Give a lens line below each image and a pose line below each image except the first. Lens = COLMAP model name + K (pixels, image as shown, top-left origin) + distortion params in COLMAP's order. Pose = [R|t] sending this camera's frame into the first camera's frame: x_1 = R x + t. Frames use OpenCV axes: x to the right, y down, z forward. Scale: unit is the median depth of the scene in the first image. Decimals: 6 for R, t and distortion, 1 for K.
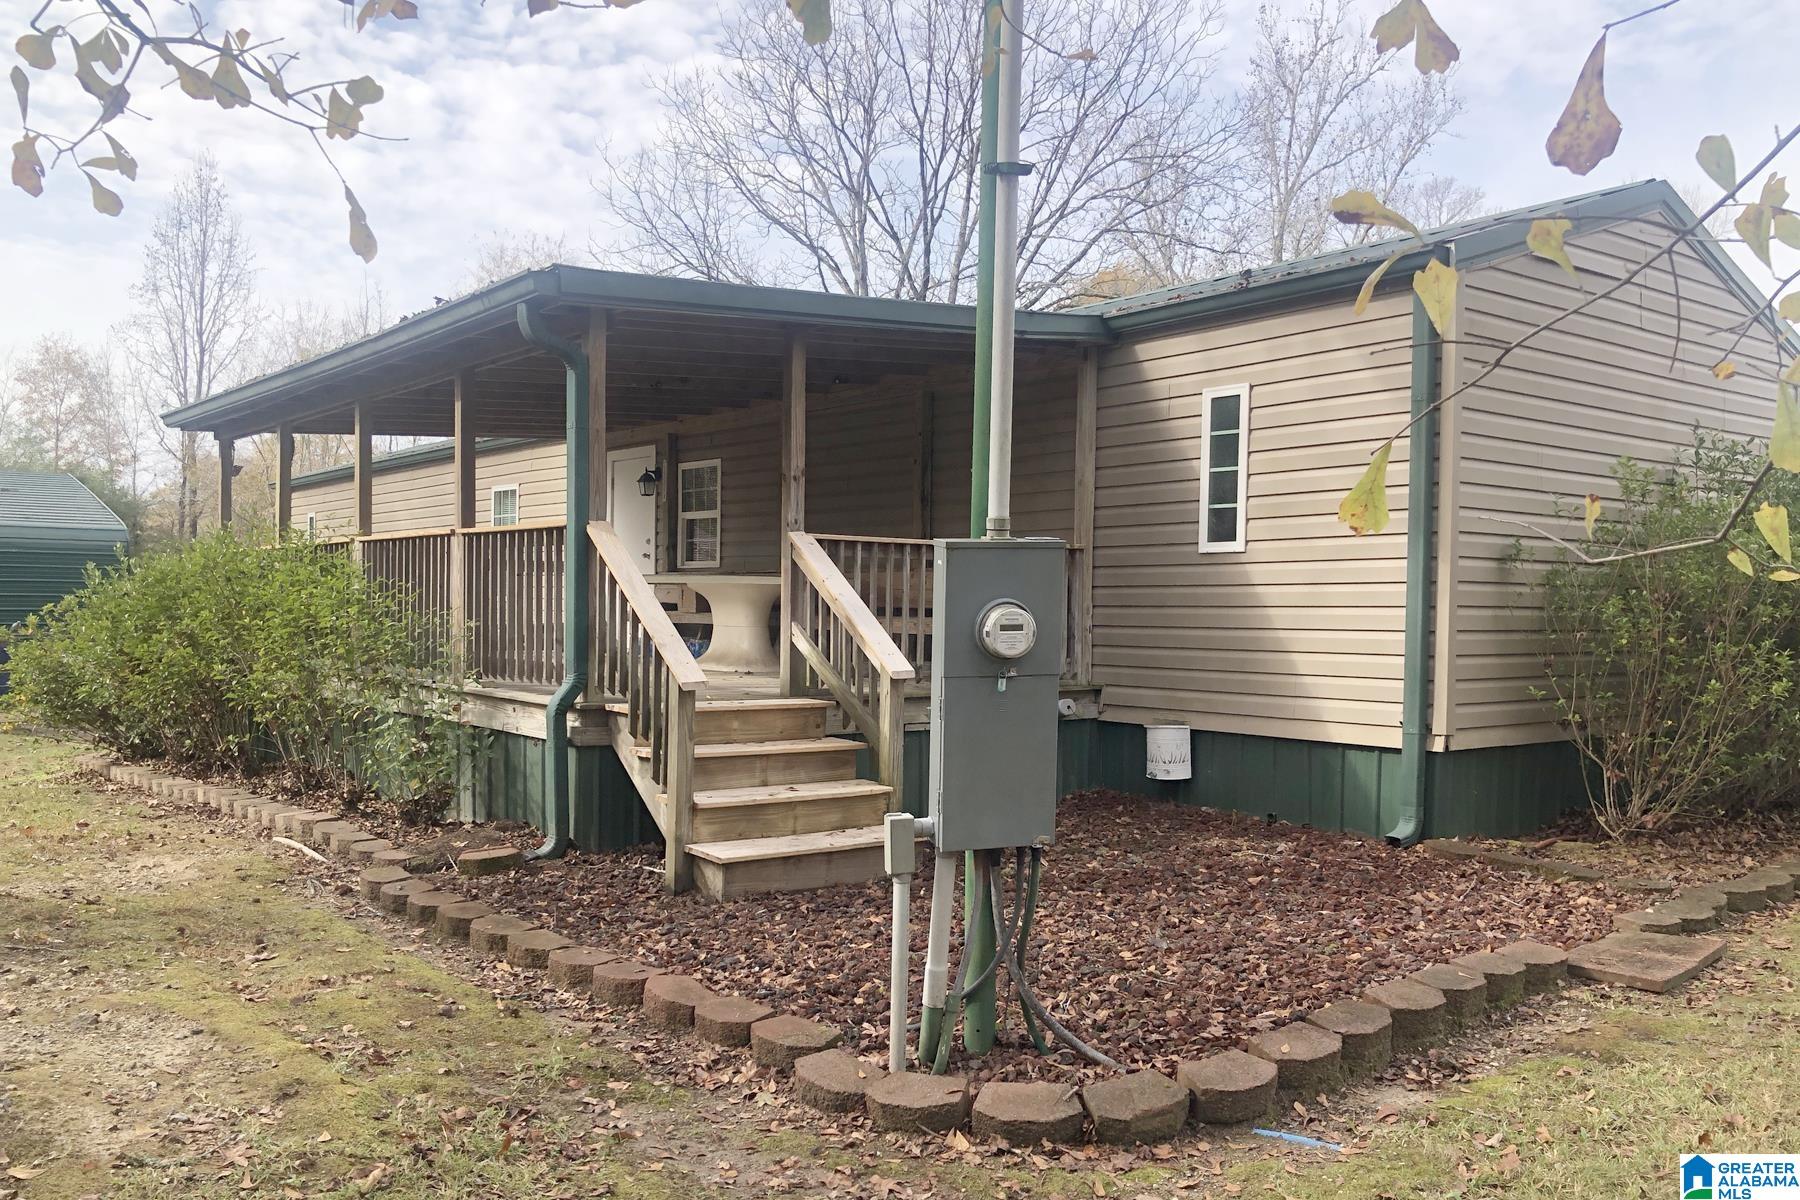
lens RADIAL K [[1457.8, 0, 900.0], [0, 1457.8, 600.0], [0, 0, 1]] dist [0.000023, -0.001904]
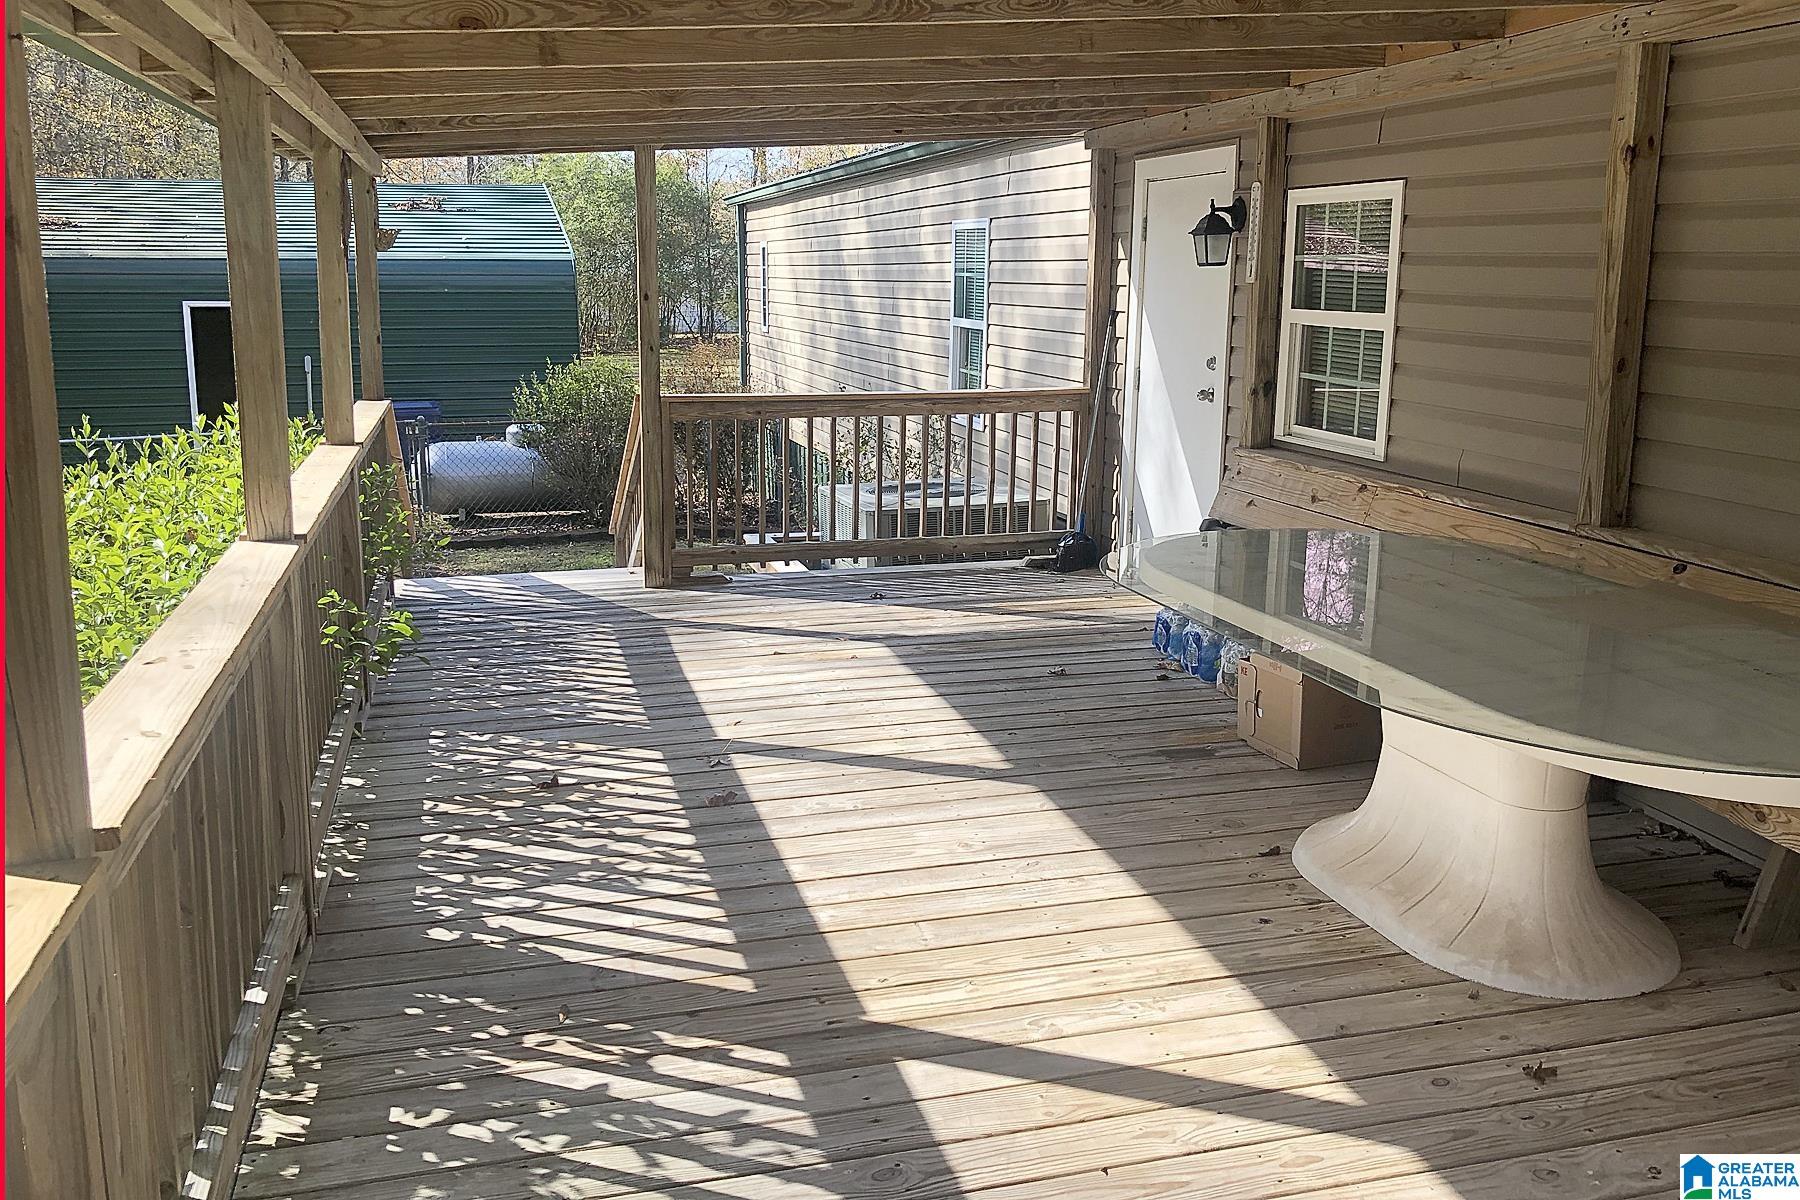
lens RADIAL K [[1457.8, 0, 900.0], [0, 1457.8, 600.0], [0, 0, 1]] dist [0.000023, -0.001904]
pose [[0.929136, 0.072492, -0.362562, -0.094337], [0.005037, 0.978018, 0.208457, -0.065972], [0.369703, -0.195511, 0.908347, 0.546943]]
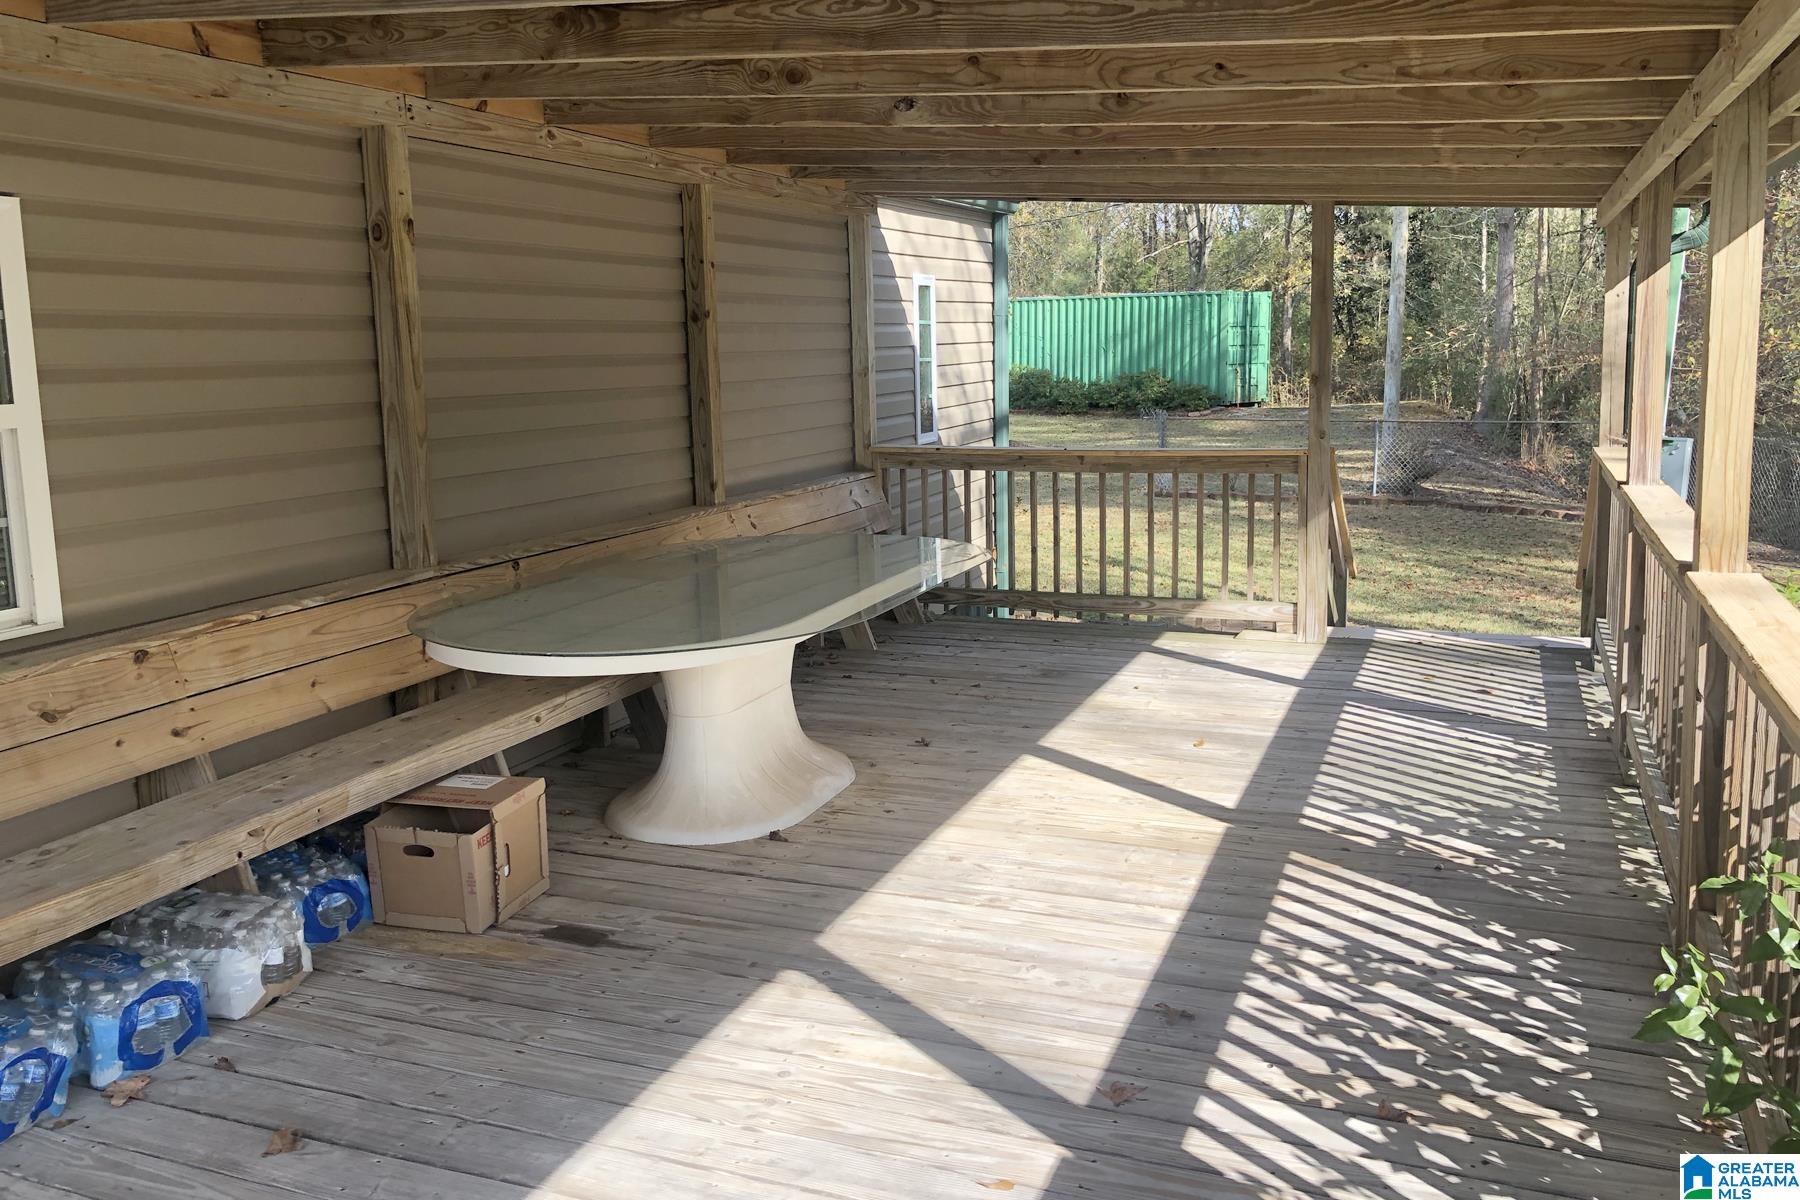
lens RADIAL K [[1457.8, 0, 900.0], [0, 1457.8, 600.0], [0, 0, 1]] dist [0.000023, -0.001904]
pose [[-0.509412, -0.152786, 0.846850, -0.391328], [0.024415, 0.981149, 0.191703, -0.070091], [-0.860176, 0.118332, -0.496079, 0.935448]]
